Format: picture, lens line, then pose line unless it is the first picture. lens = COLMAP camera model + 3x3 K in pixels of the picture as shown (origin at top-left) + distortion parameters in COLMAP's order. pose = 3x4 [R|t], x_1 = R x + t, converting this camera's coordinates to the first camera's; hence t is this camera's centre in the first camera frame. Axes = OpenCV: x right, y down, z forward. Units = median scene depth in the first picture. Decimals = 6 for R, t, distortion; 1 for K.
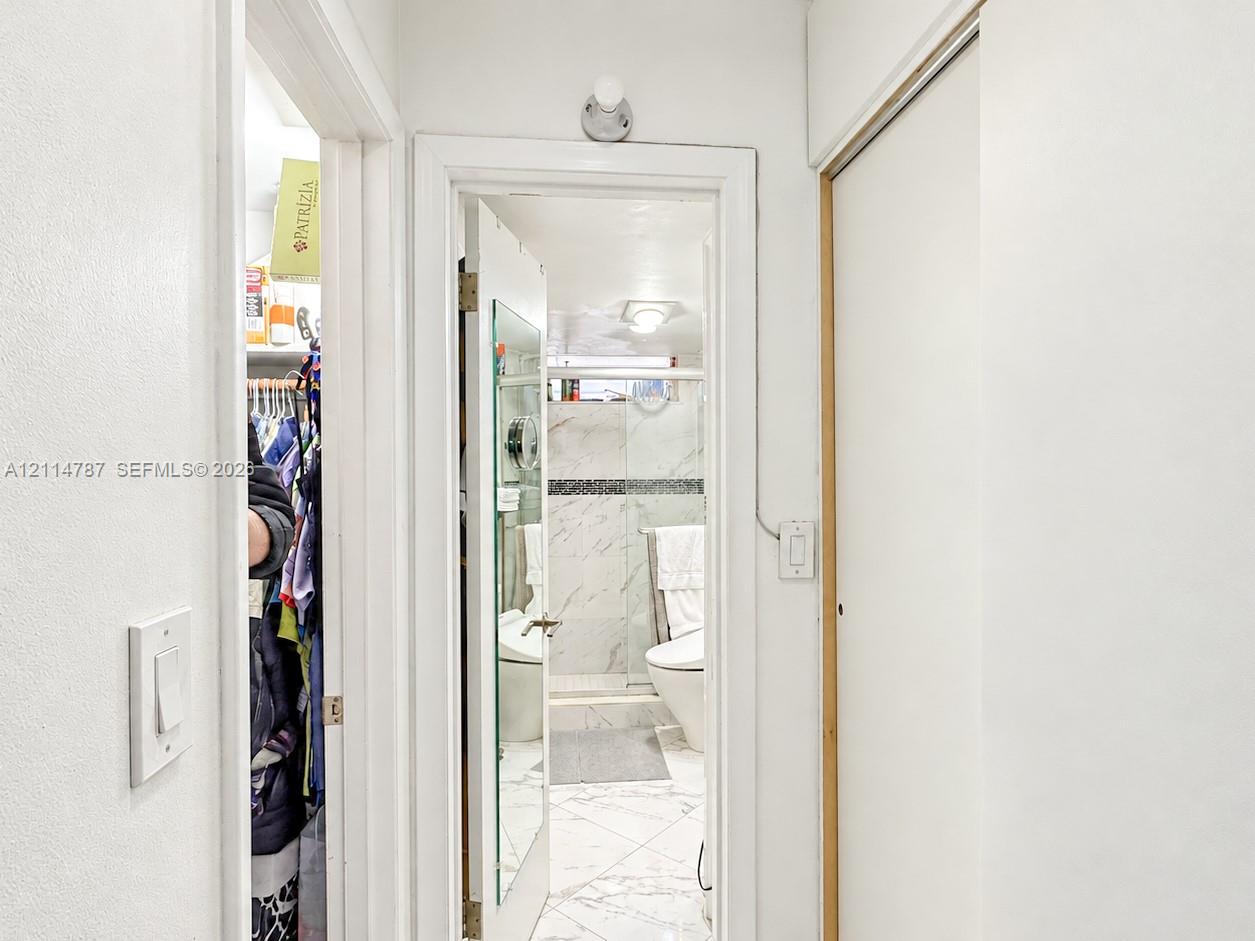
lens RADIAL K [[702.6, 0, 606.7], [0, 702.6, 474.4], [0, 0, 1]] dist [-0.000508, 0.000431]
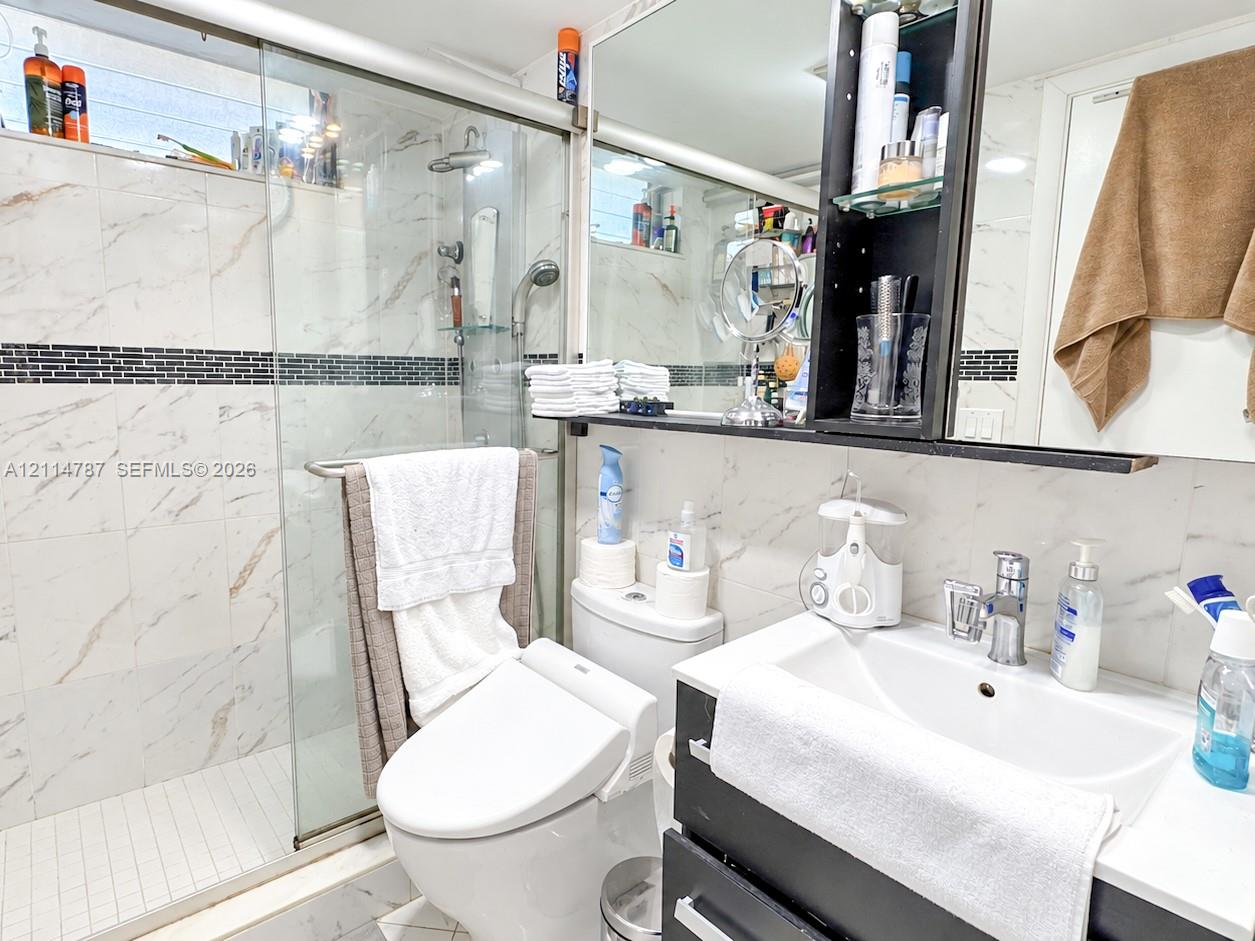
lens RADIAL K [[702.6, 0, 606.7], [0, 702.6, 474.4], [0, 0, 1]] dist [-0.000508, 0.000431]
pose [[0.826097, -0.062095, 0.560097, -0.037660], [-0.005676, 0.992943, 0.118453, 0.037487], [-0.563500, -0.101033, 0.819915, 0.598603]]
